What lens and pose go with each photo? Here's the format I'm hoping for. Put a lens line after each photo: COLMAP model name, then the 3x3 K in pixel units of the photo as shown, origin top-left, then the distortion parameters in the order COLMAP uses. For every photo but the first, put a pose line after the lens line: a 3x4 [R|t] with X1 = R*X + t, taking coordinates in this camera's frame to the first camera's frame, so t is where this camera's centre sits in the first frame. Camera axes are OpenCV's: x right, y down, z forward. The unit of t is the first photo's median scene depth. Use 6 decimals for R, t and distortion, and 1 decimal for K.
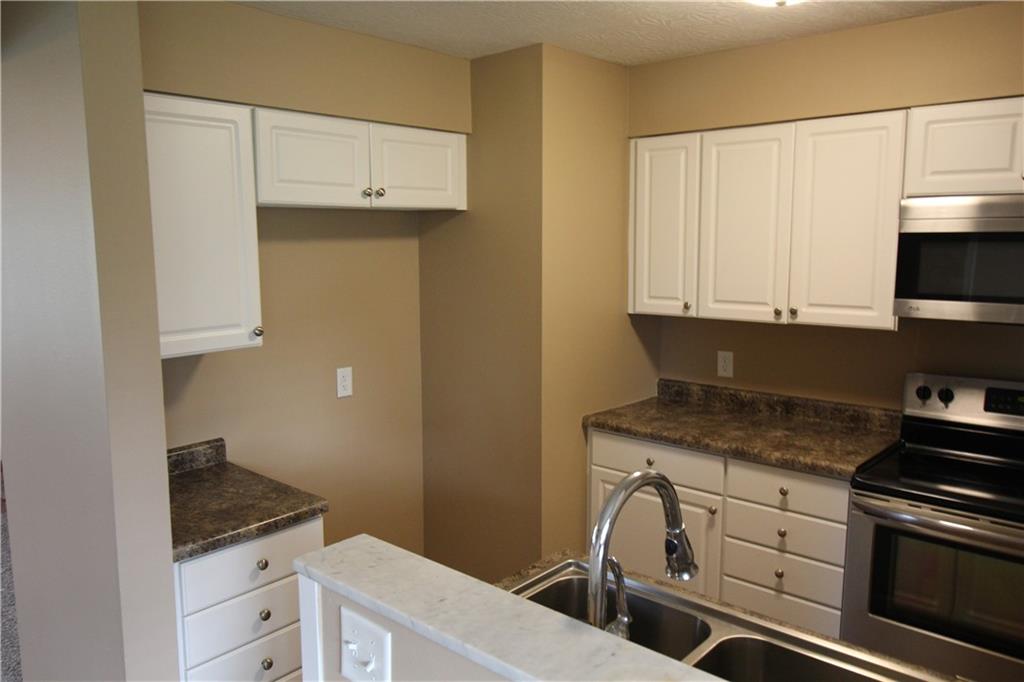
lens RADIAL K [[771.5, 0, 509.4], [0, 771.5, 340.7], [0, 0, 1]] dist [0.022598, 0.002691]
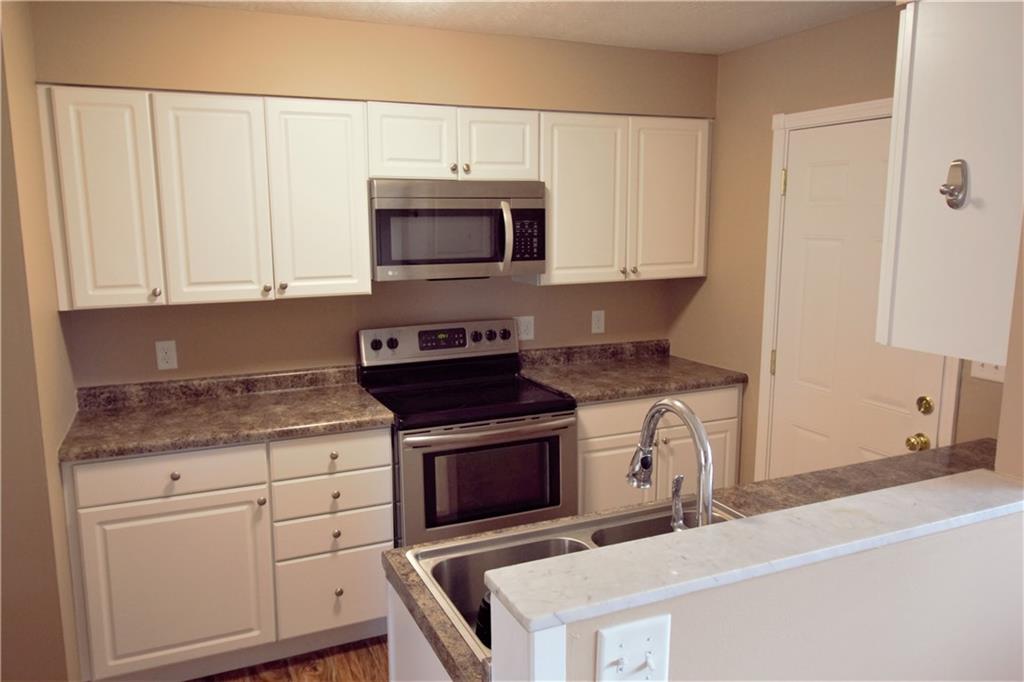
lens RADIAL K [[771.5, 0, 509.8], [0, 771.5, 341.0], [0, 0, 1]] dist [0.022598, 0.002691]
pose [[0.417882, -0.147884, 0.896384, -0.421801], [0.126175, 0.986548, 0.103938, -0.034477], [-0.899697, 0.069667, 0.430920, 0.293791]]
